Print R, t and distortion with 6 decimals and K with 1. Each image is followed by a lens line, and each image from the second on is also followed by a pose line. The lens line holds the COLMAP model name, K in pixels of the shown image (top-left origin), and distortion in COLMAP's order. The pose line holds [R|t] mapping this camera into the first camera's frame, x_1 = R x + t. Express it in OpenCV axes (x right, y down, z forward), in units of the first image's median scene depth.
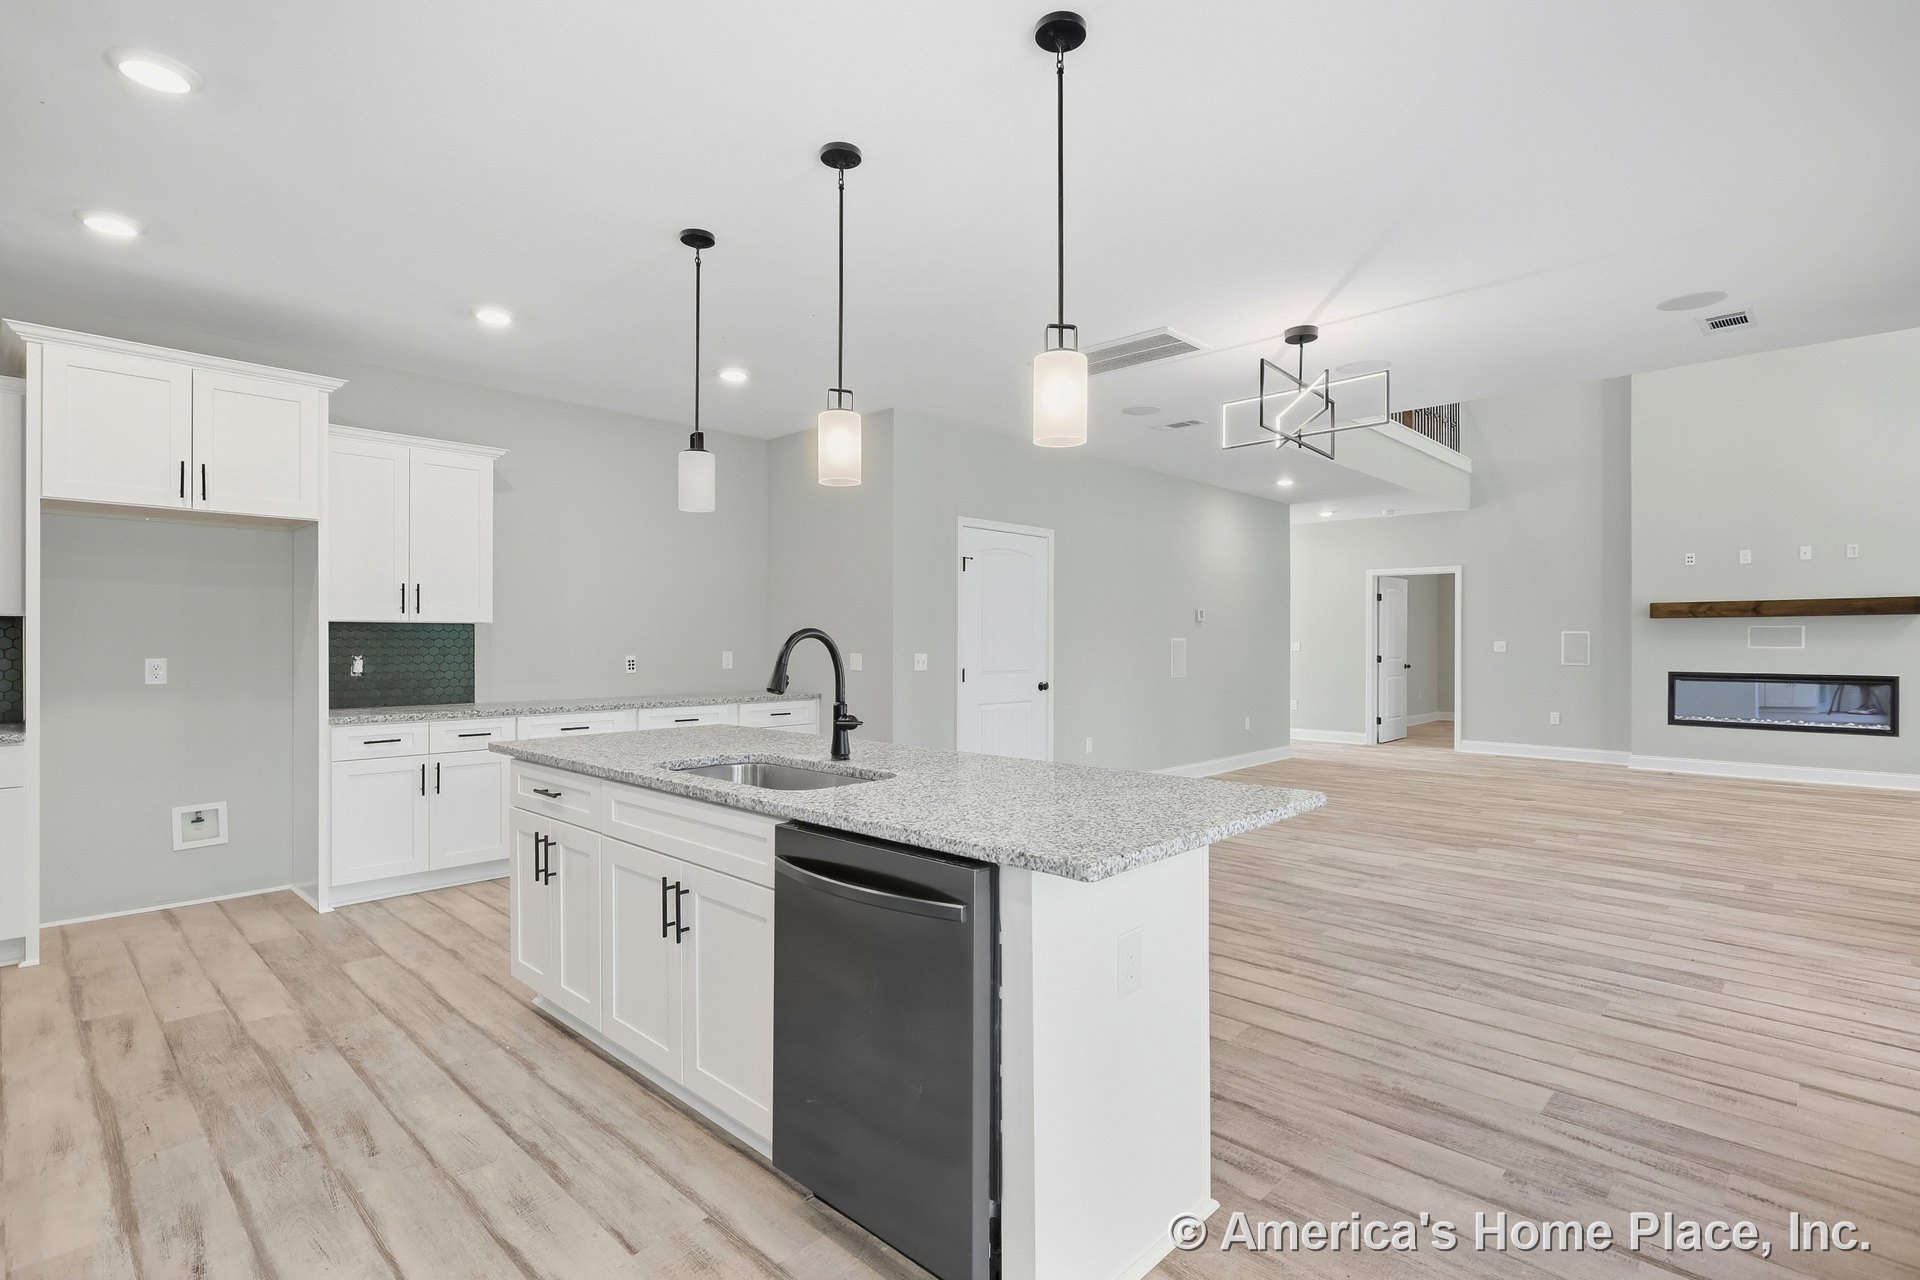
lens RADIAL K [[916.6, 0, 956.4], [0, 916.6, 645.7], [0, 0, 1]] dist [-0.005007, 0.002617]
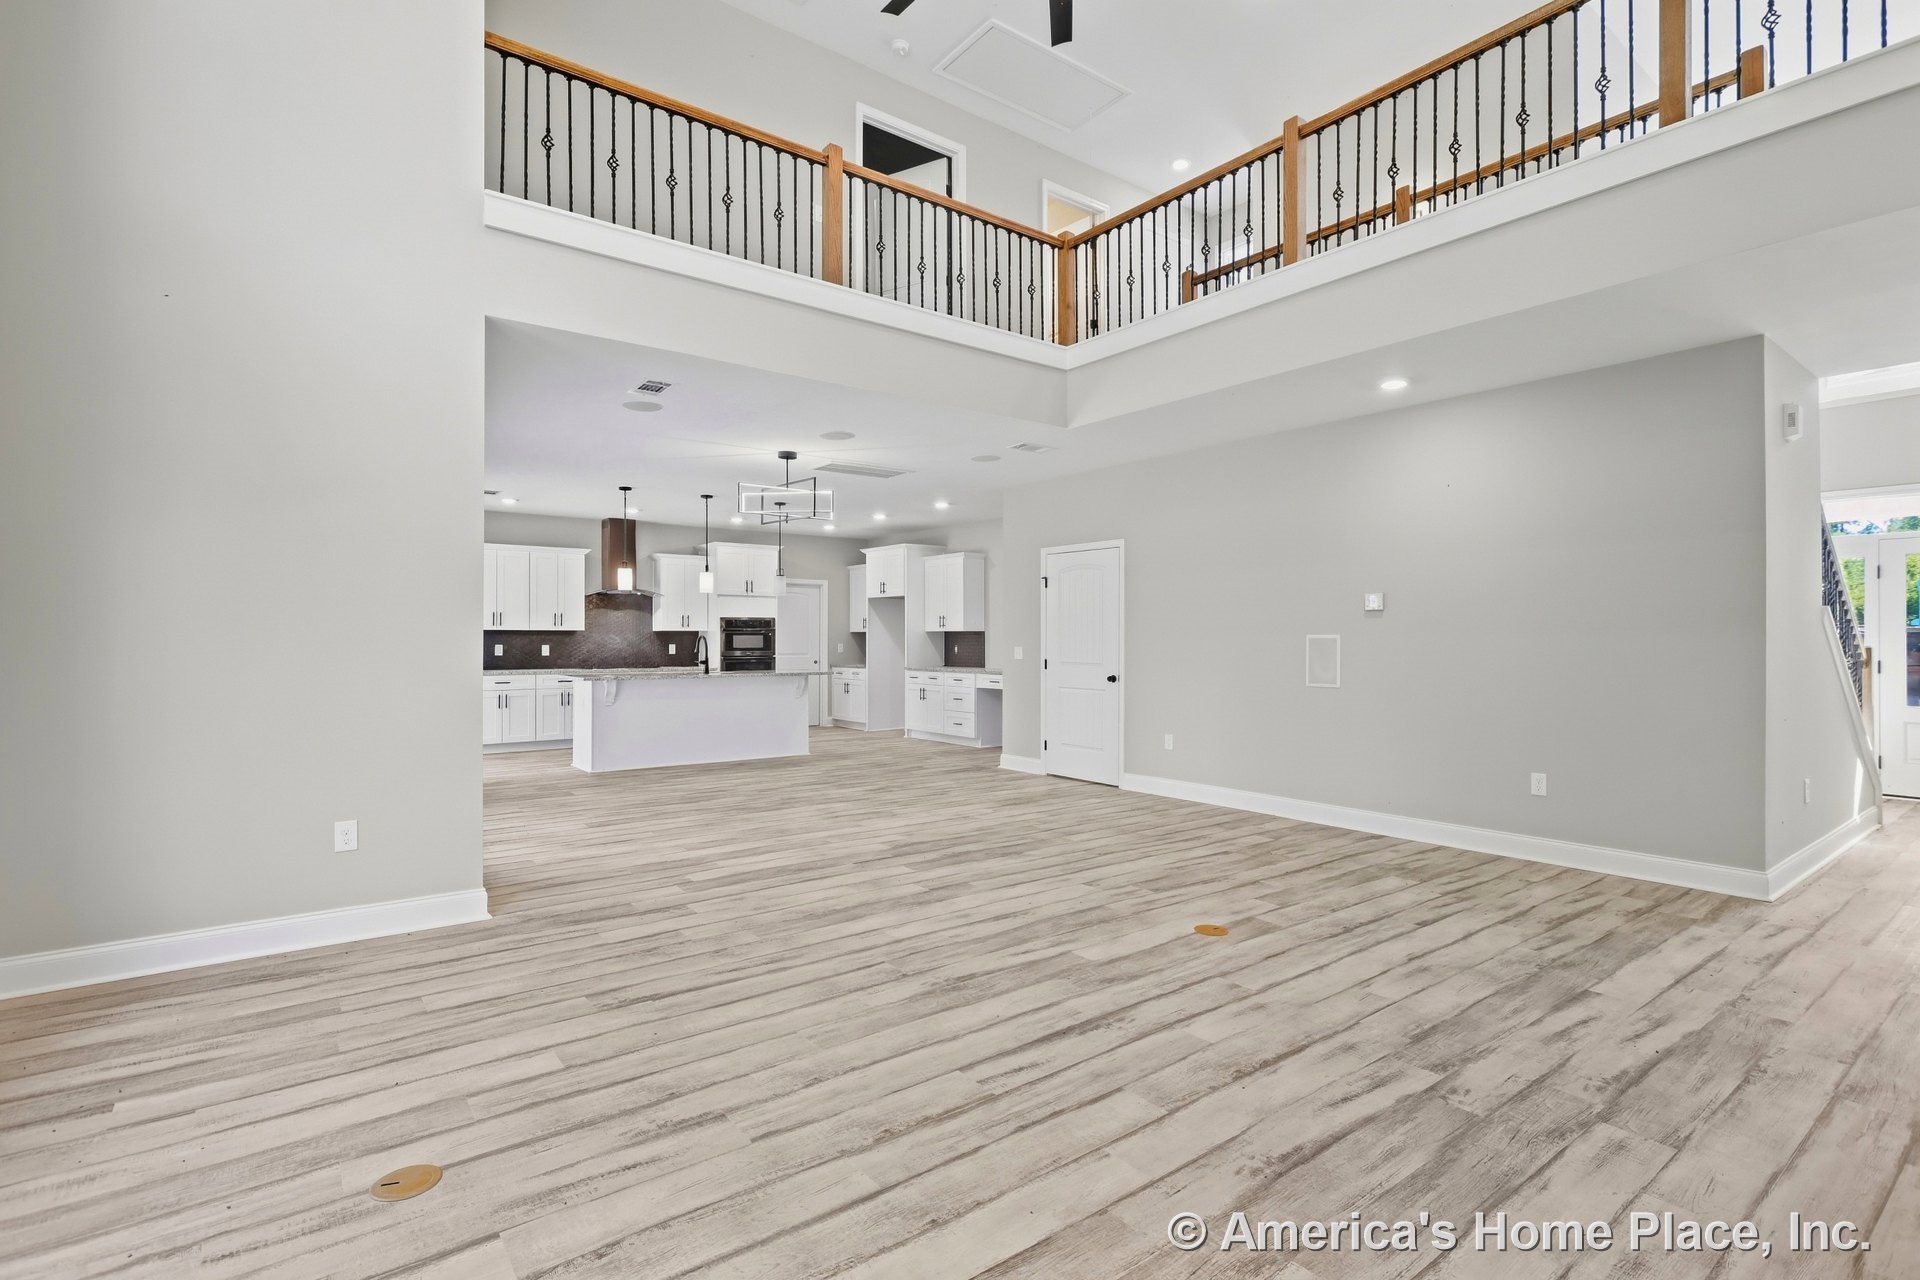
lens RADIAL K [[916.6, 0, 979.1], [0, 916.6, 640.9], [0, 0, 1]] dist [-0.005007, 0.002617]
pose [[-0.138327, 0.003026, -0.990382, 1.098366], [-0.003559, 0.999987, 0.003552, -0.005166], [0.990380, 0.004016, -0.138314, 0.875148]]
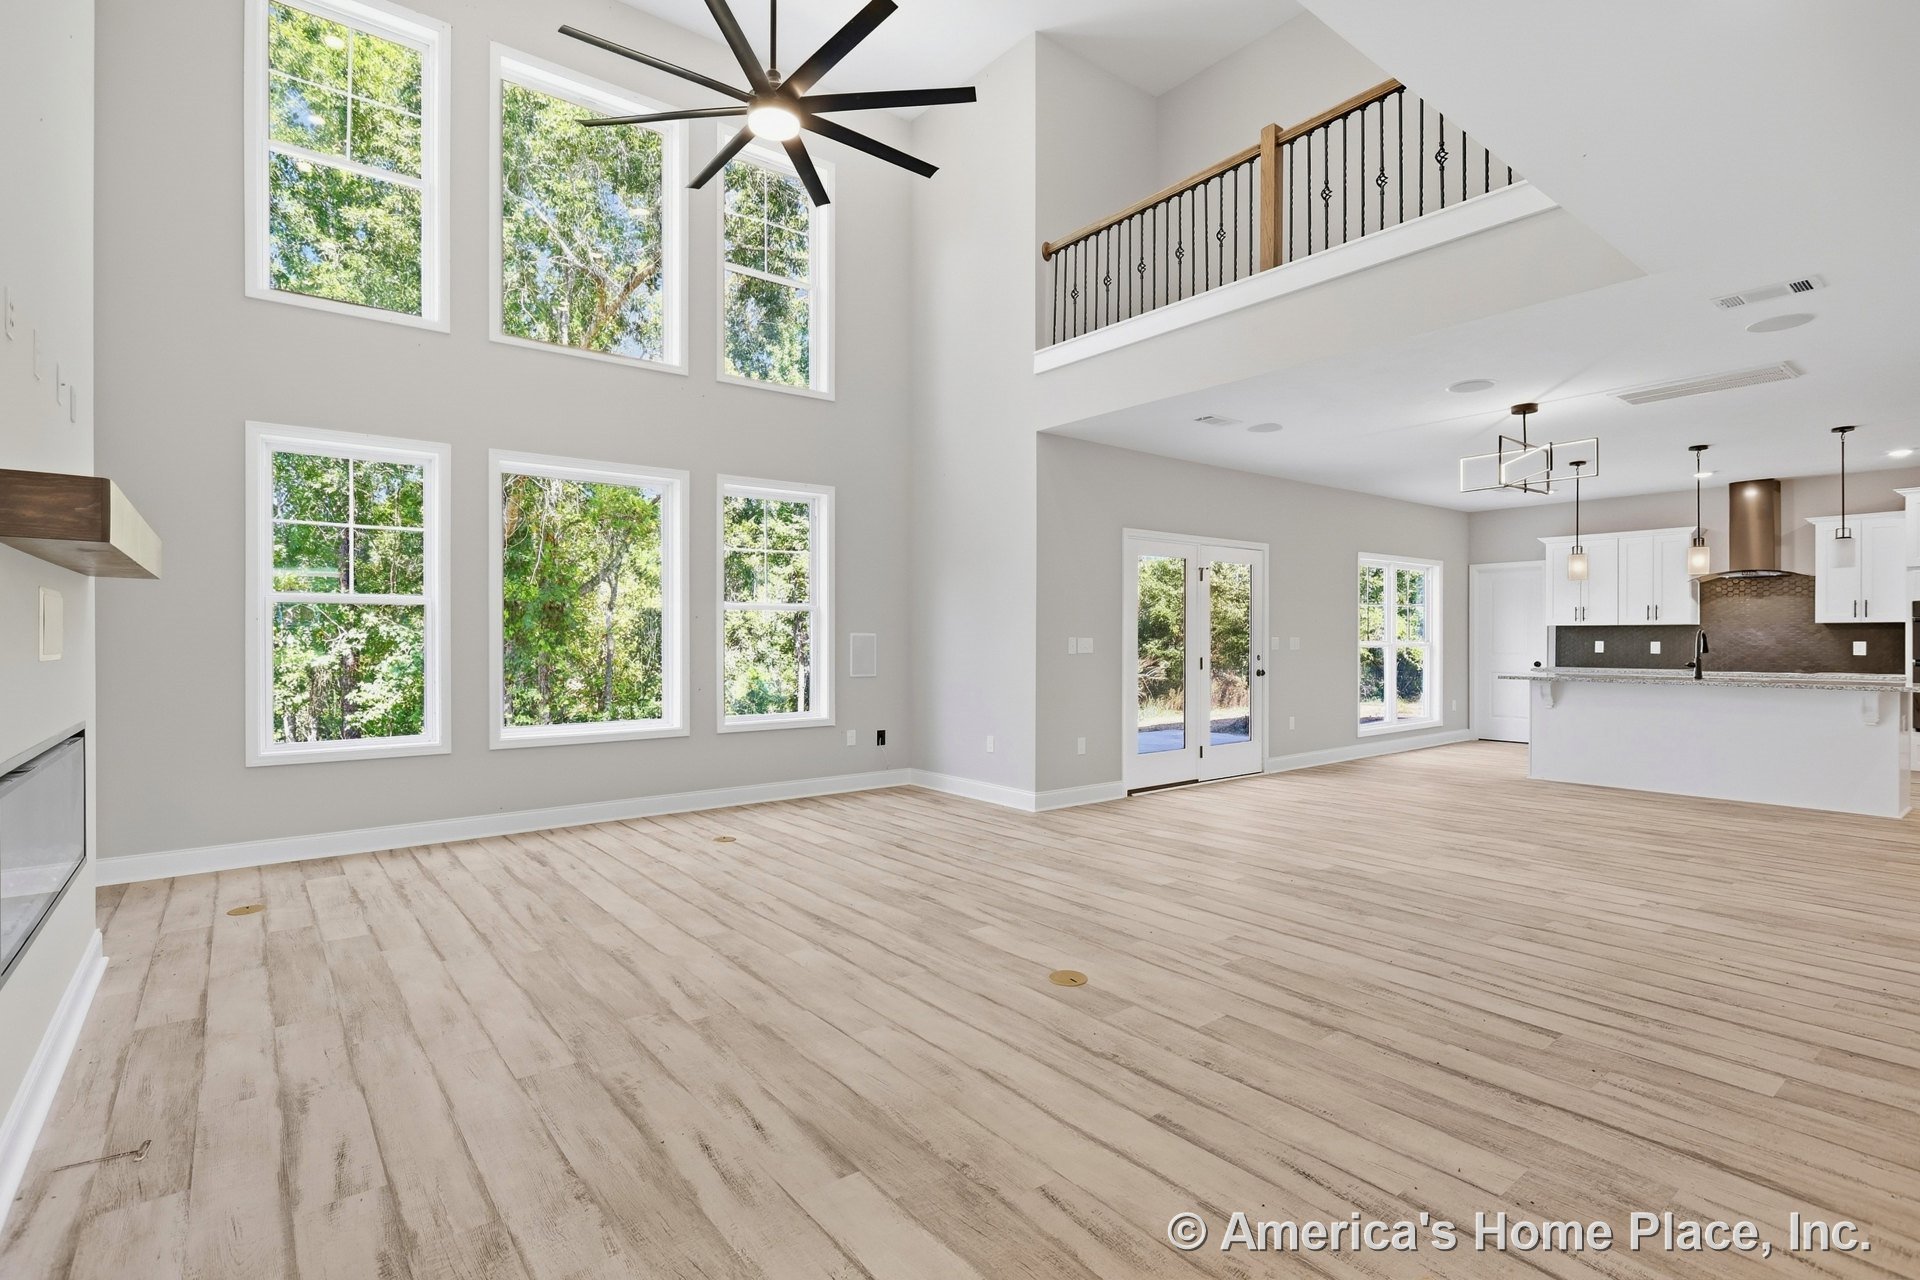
lens RADIAL K [[916.6, 0, 943.1], [0, 916.6, 642.8], [0, 0, 1]] dist [-0.005007, 0.002617]
pose [[-0.989714, 0.001894, 0.143046, 0.574197], [0.003444, 0.999938, 0.010592, -0.005863], [-0.143017, 0.010976, -0.989659, 1.366061]]
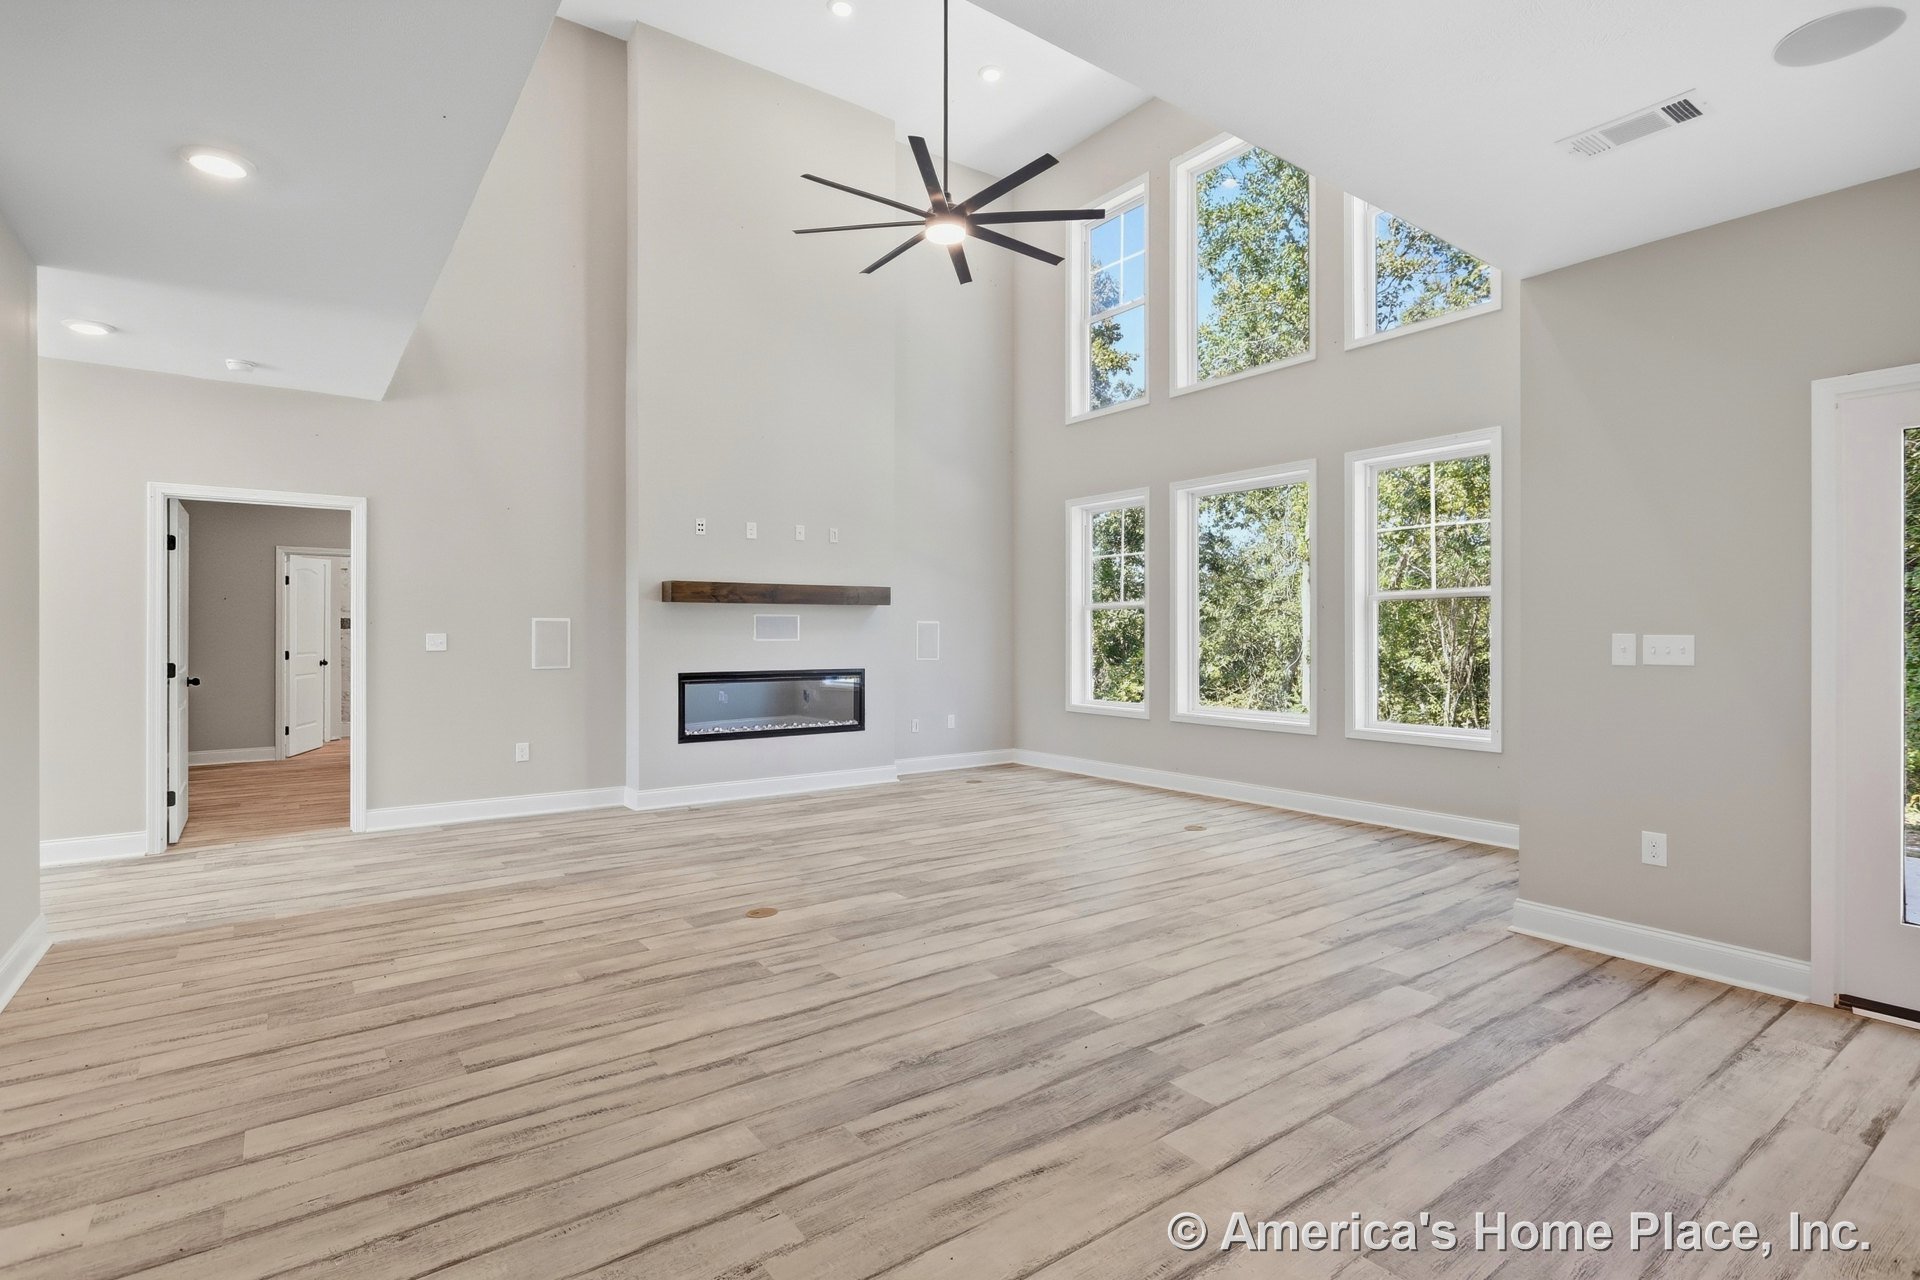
lens RADIAL K [[916.6, 0, 974.8], [0, 916.6, 636.9], [0, 0, 1]] dist [-0.005007, 0.002617]
pose [[0.156405, -0.004315, 0.987684, 0.077396], [0.005747, 0.999978, 0.003458, -0.003230], [-0.987676, 0.005136, 0.156427, 0.728678]]
